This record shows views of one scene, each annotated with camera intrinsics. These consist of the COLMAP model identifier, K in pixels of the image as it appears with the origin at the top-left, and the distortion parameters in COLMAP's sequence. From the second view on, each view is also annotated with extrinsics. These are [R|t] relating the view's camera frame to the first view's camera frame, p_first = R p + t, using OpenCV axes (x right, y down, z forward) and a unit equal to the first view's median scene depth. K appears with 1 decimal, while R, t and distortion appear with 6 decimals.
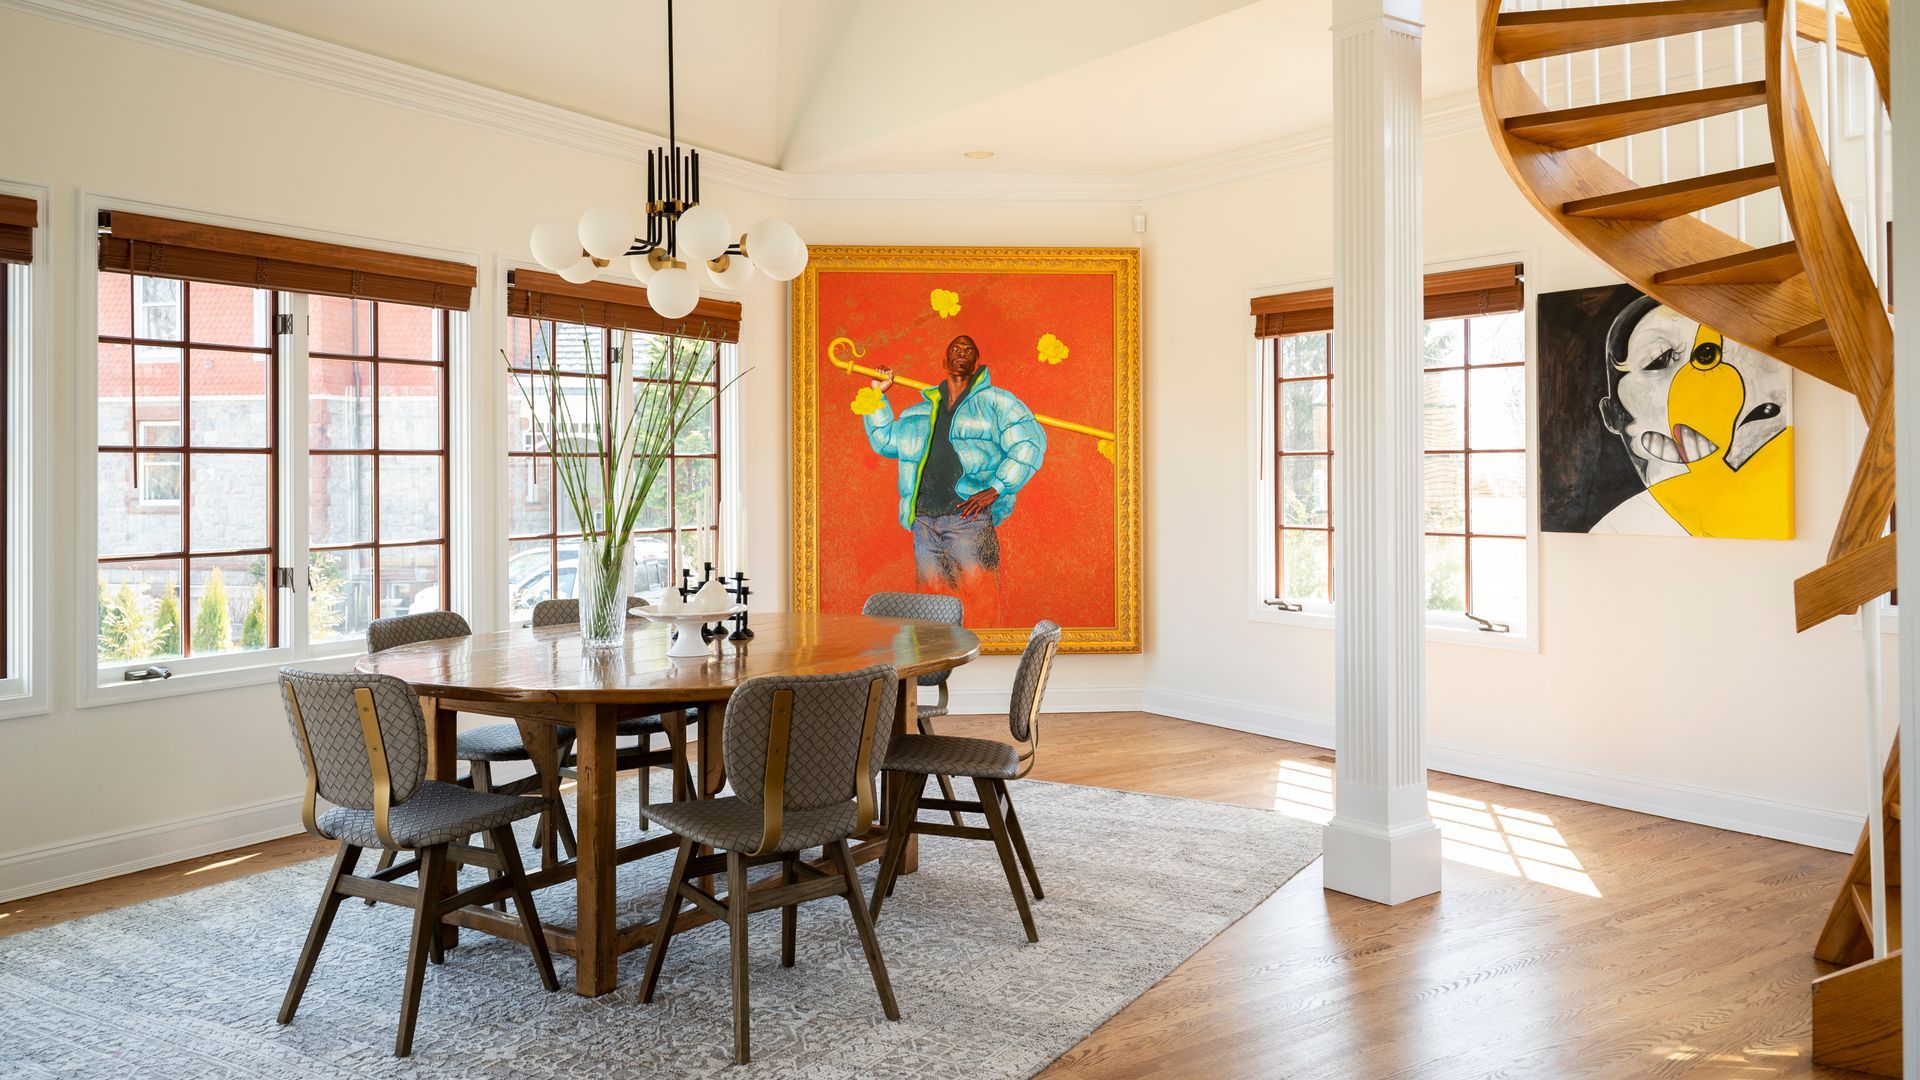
lens RADIAL K [[1455.3, 0, 953.0], [0, 1455.3, 459.0], [0, 0, 1]] dist [-0.002847, 0.014522]
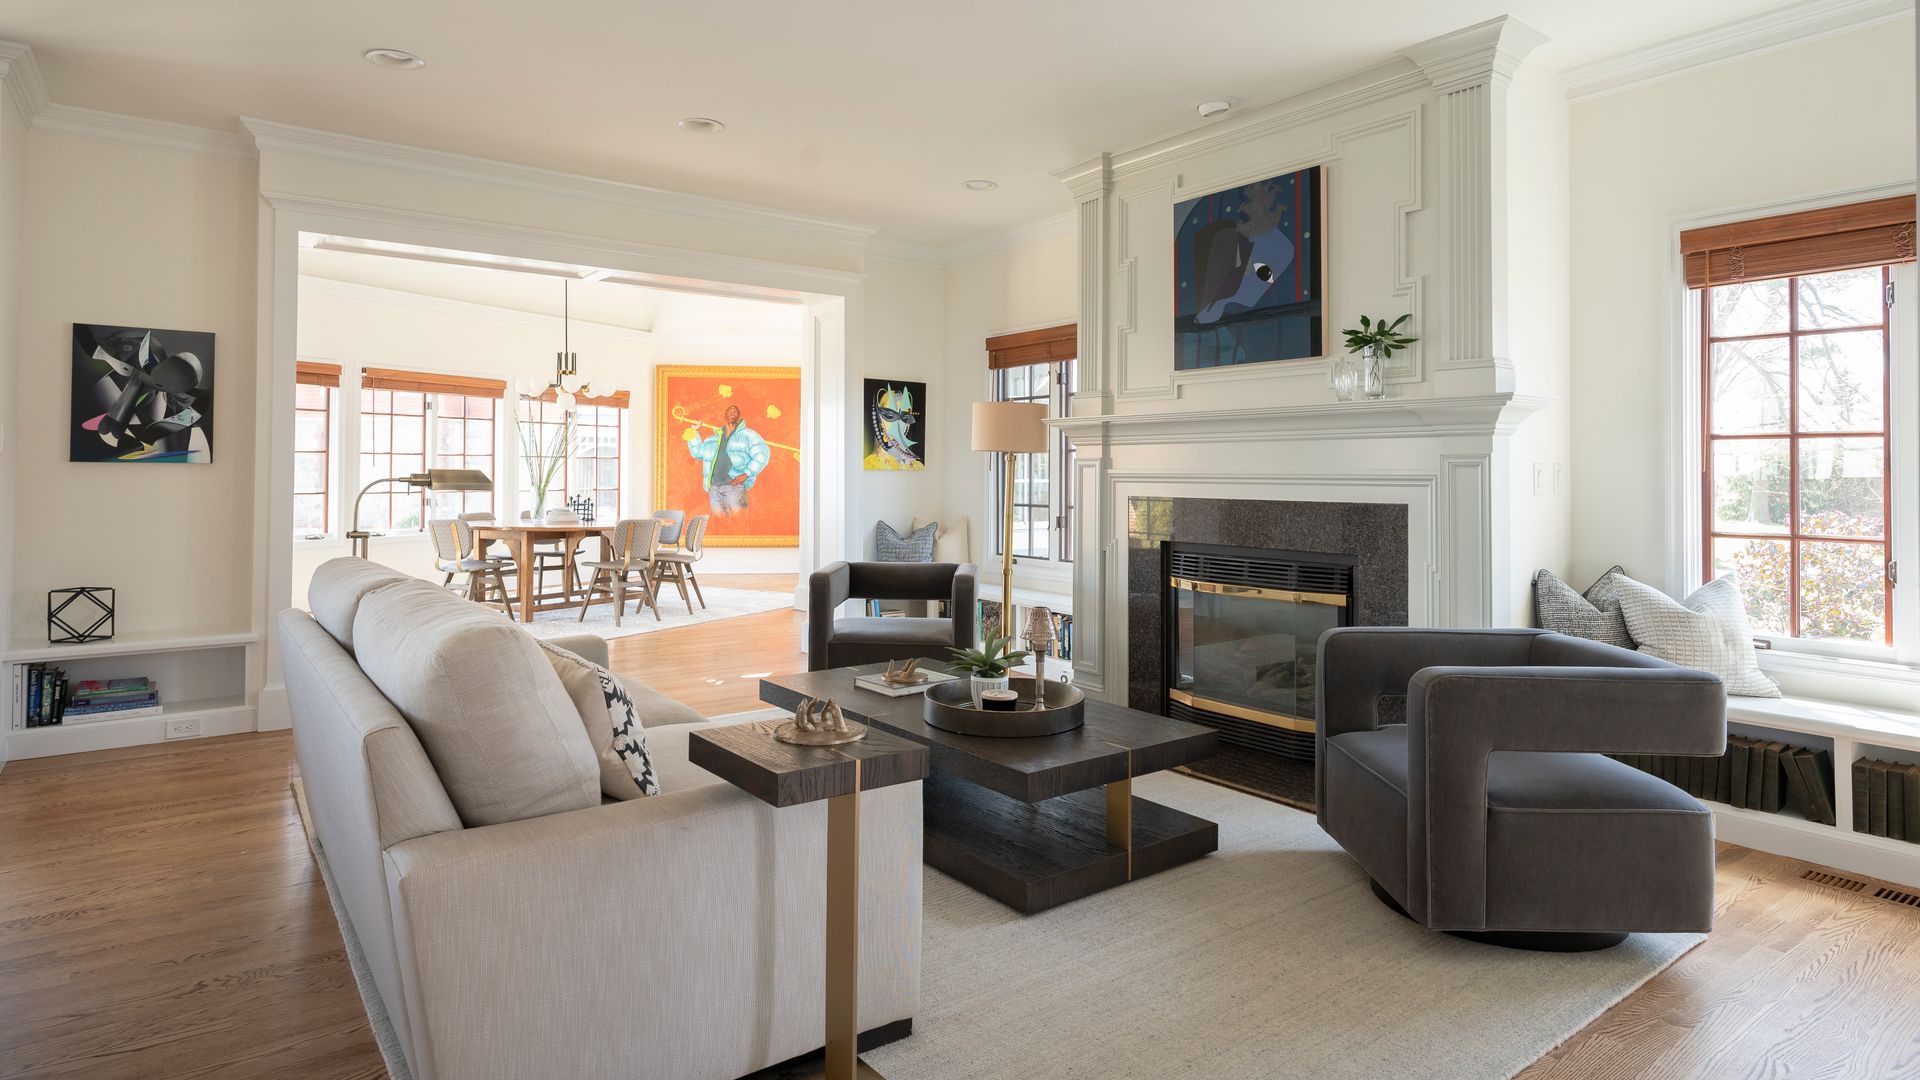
lens RADIAL K [[1059.3, 0, 966.5], [0, 1059.3, 453.2], [0, 0, 1]] dist [0.000113, 0.000195]
pose [[0.998504, 0.007387, 0.054182, 0.282166], [-0.006732, 0.999902, -0.012252, 0.006826], [-0.054267, 0.011869, 0.998456, -0.665721]]
